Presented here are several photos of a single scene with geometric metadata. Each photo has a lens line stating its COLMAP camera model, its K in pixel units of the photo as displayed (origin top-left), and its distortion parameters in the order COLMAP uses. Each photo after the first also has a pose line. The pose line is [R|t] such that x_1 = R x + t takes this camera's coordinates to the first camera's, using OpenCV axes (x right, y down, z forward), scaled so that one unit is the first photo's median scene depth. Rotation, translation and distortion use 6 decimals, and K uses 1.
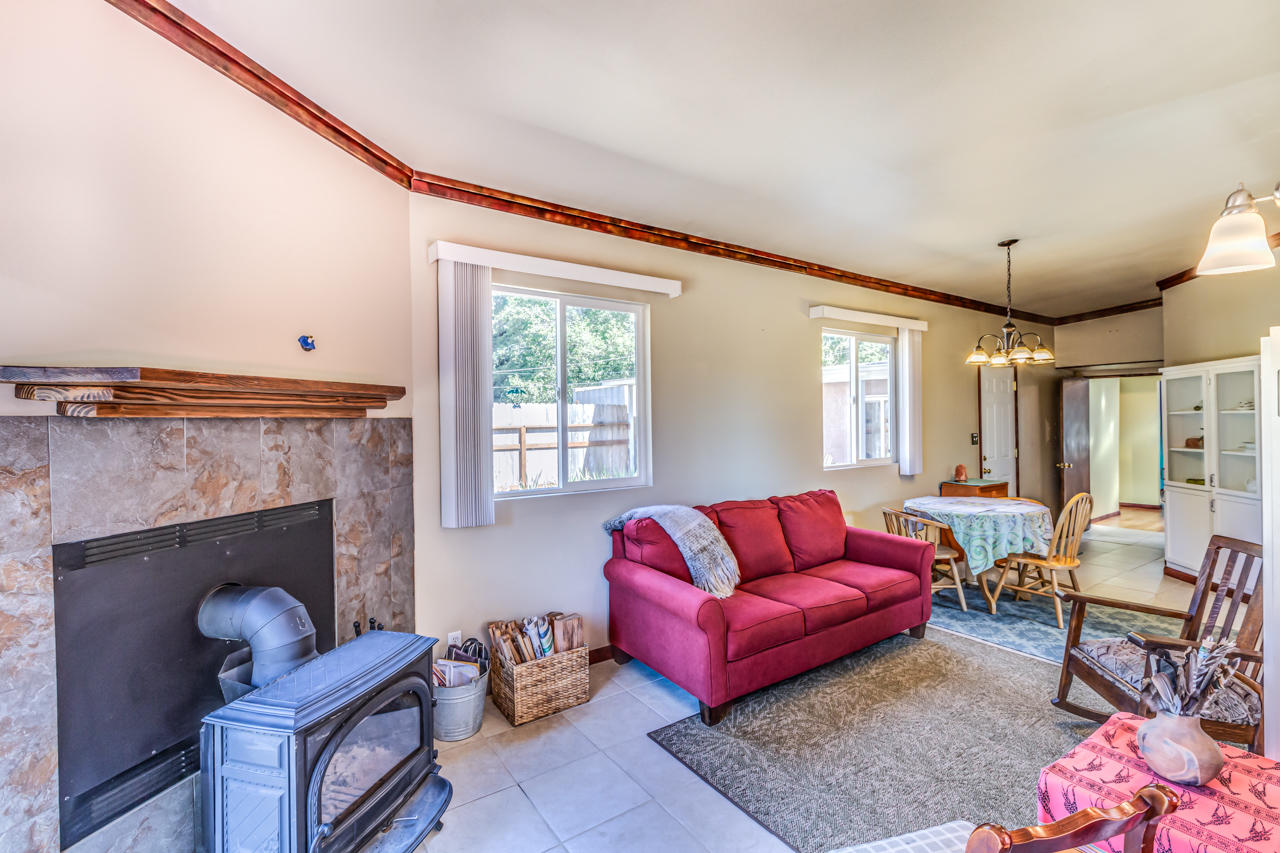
lens RADIAL K [[563.4, 0, 643.6], [0, 563.4, 425.1], [0, 0, 1]] dist [0.000837, -0.000354]
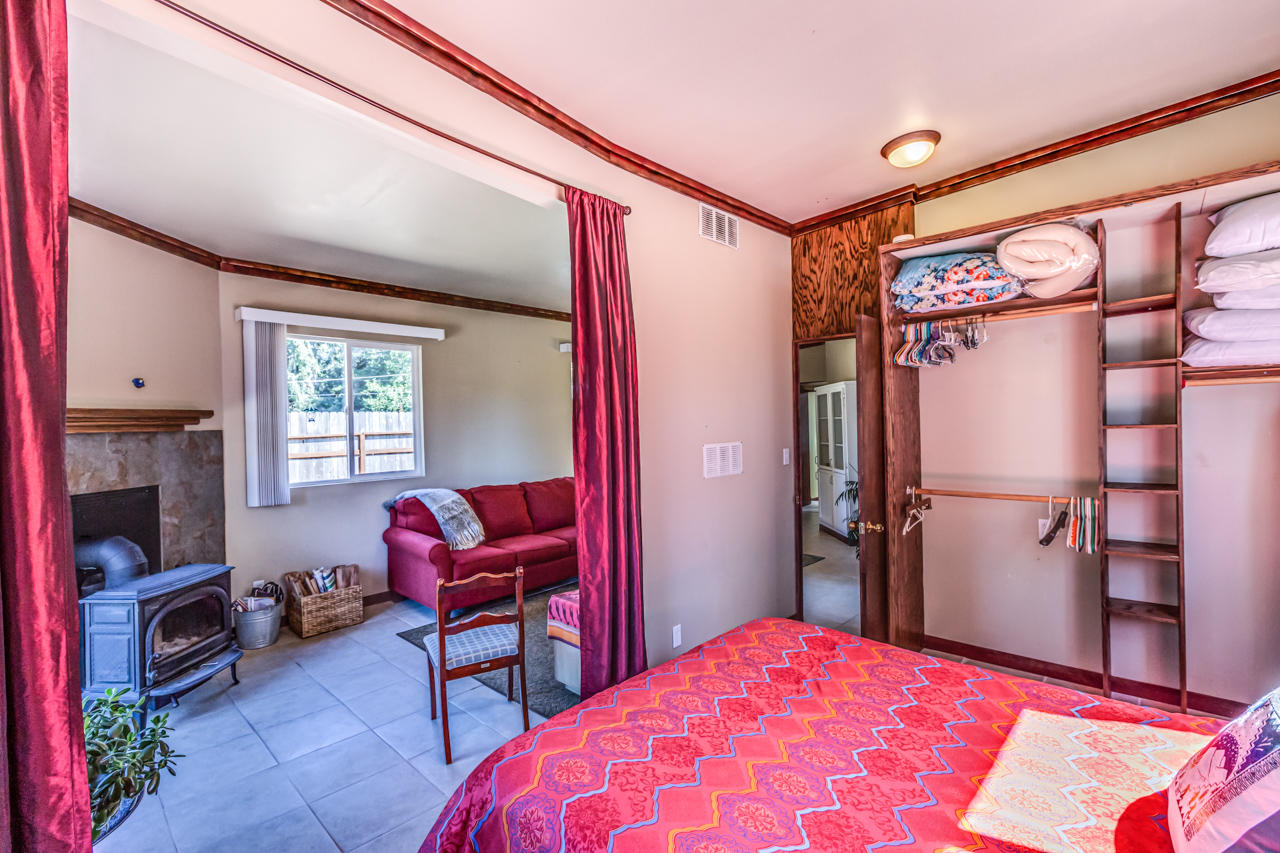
lens RADIAL K [[563.4, 0, 643.6], [0, 563.4, 425.1], [0, 0, 1]] dist [0.000837, -0.000354]
pose [[0.977547, -0.010691, 0.210446, 0.340500], [0.011998, 0.999916, -0.004938, -0.005862], [-0.210375, 0.007352, 0.977593, -0.635914]]
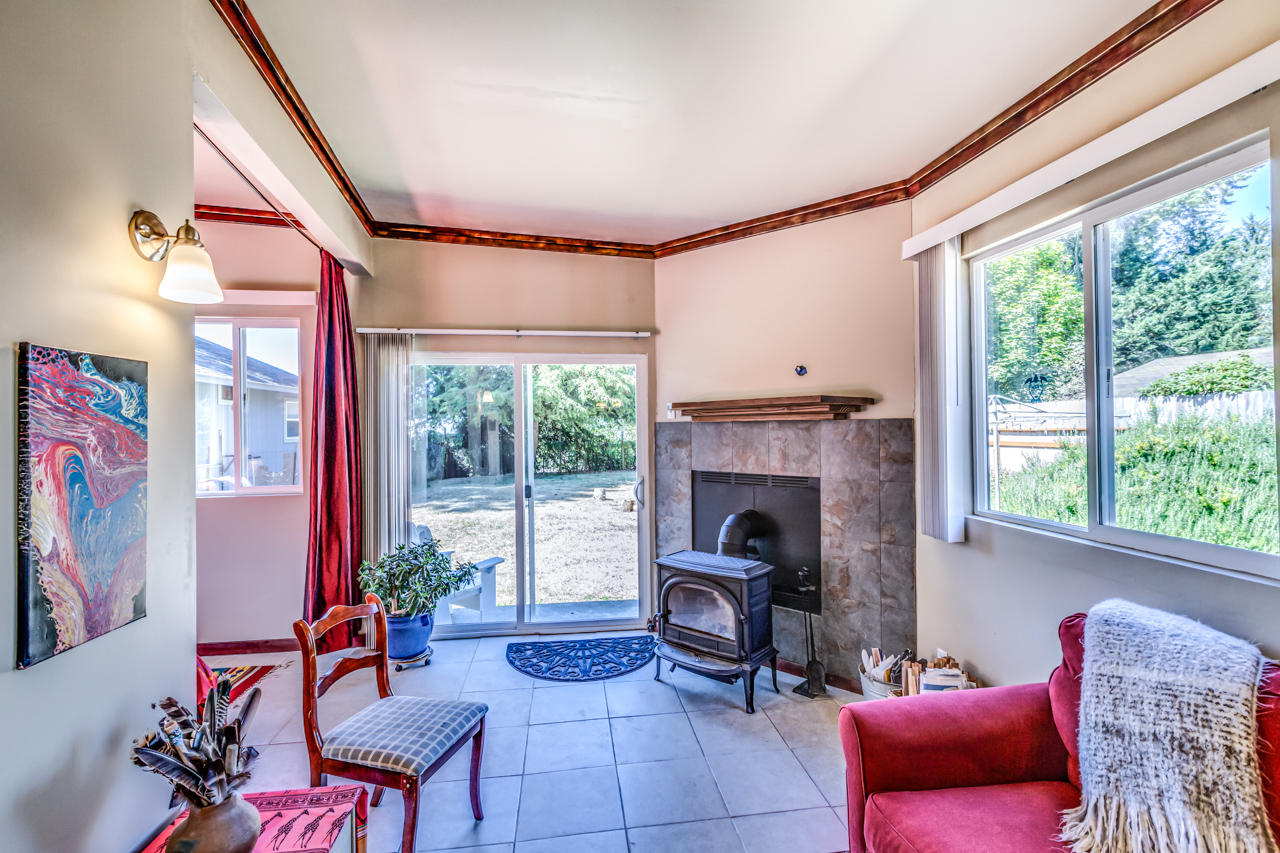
lens RADIAL K [[563.4, 0, 643.6], [0, 563.4, 425.1], [0, 0, 1]] dist [0.000837, -0.000354]
pose [[-0.439147, 0.015806, -0.898276, 0.759264], [0.009534, 0.999871, 0.012933, -0.019224], [0.898365, -0.002884, -0.439241, 1.041359]]
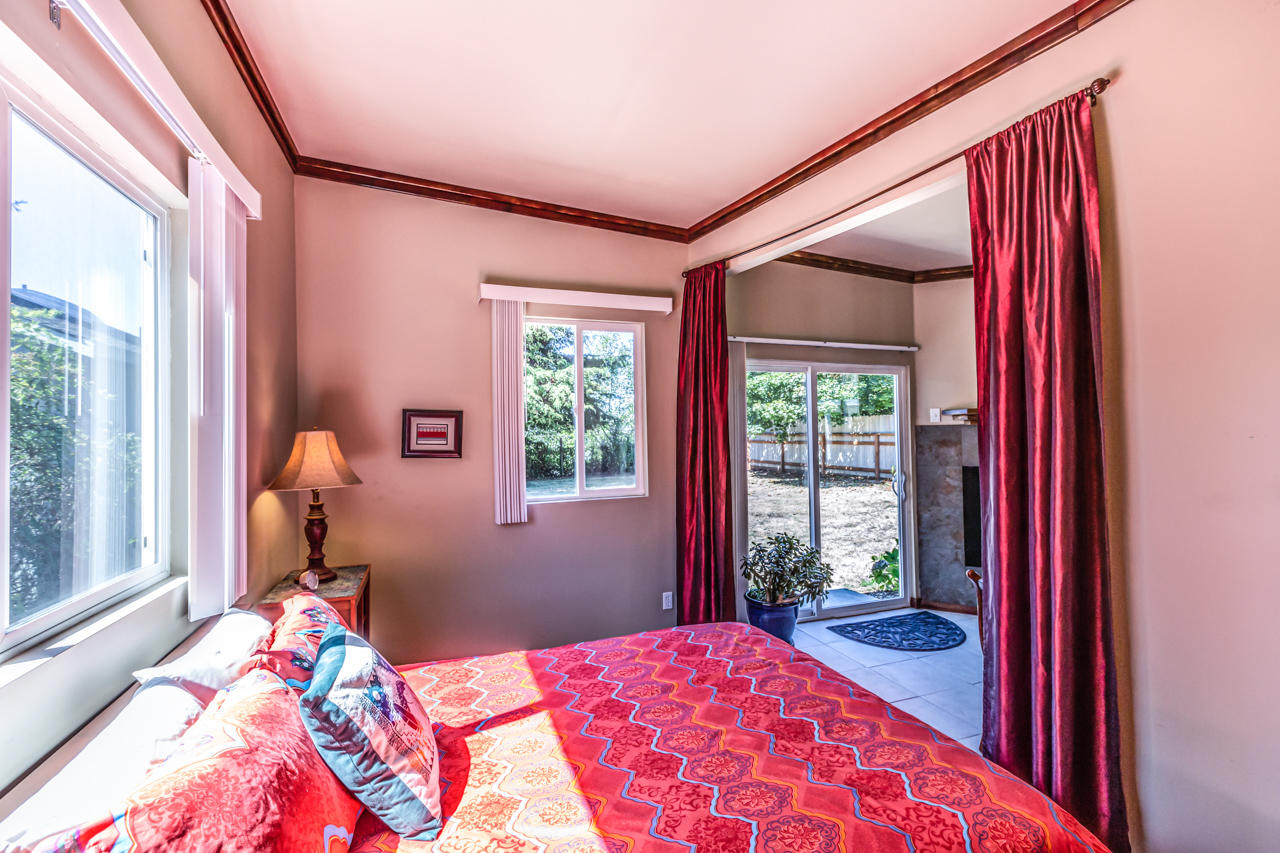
lens RADIAL K [[563.4, 0, 643.6], [0, 563.4, 425.1], [0, 0, 1]] dist [0.000837, -0.000354]
pose [[-0.225110, 0.004347, -0.974324, 1.260628], [0.009351, 0.999954, 0.002301, -0.019732], [0.974288, -0.008592, -0.225140, -0.008443]]
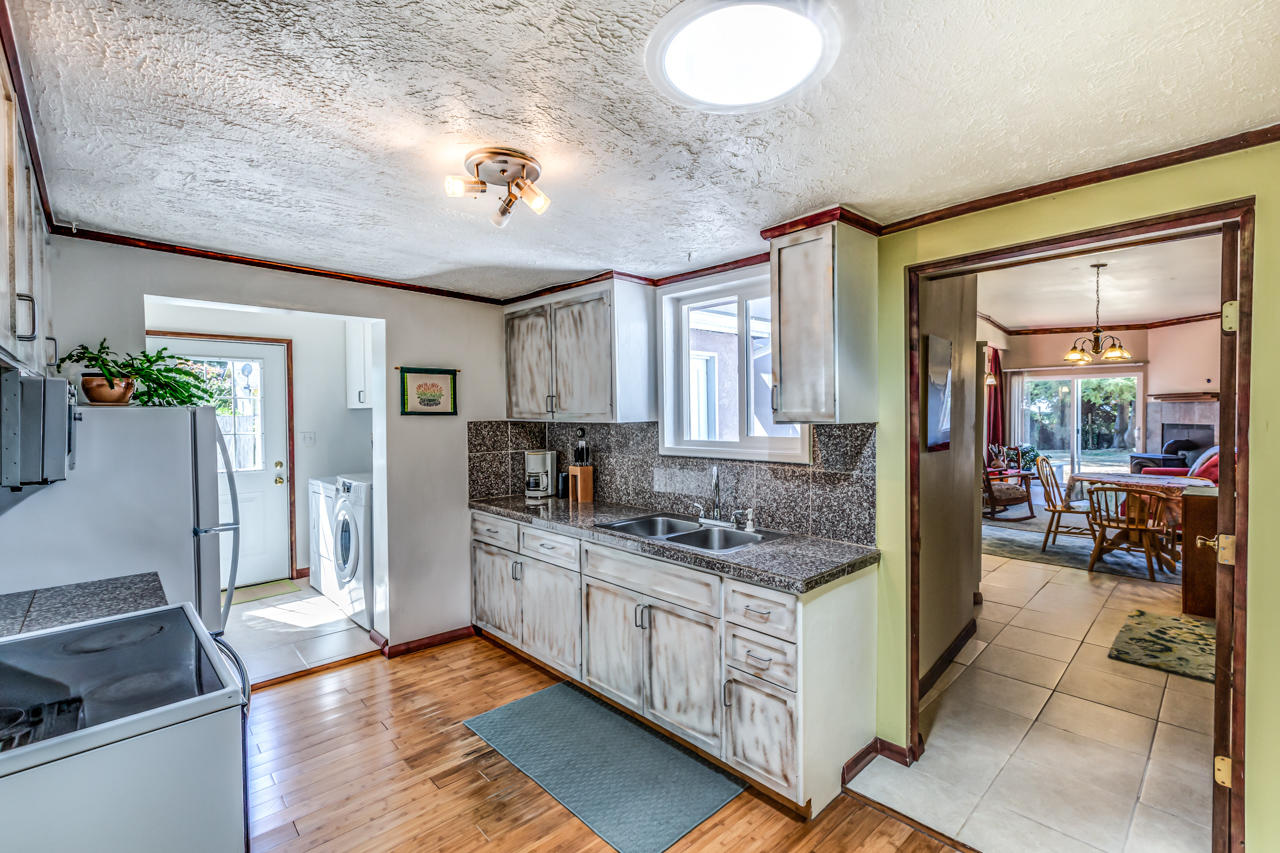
lens RADIAL K [[563.4, 0, 643.6], [0, 563.4, 425.1], [0, 0, 1]] dist [0.000837, -0.000354]
pose [[-0.986246, 0.027054, -0.163057, 2.909720], [0.022204, 0.999257, 0.031495, -0.044209], [0.163788, 0.027441, -0.986114, 3.237999]]
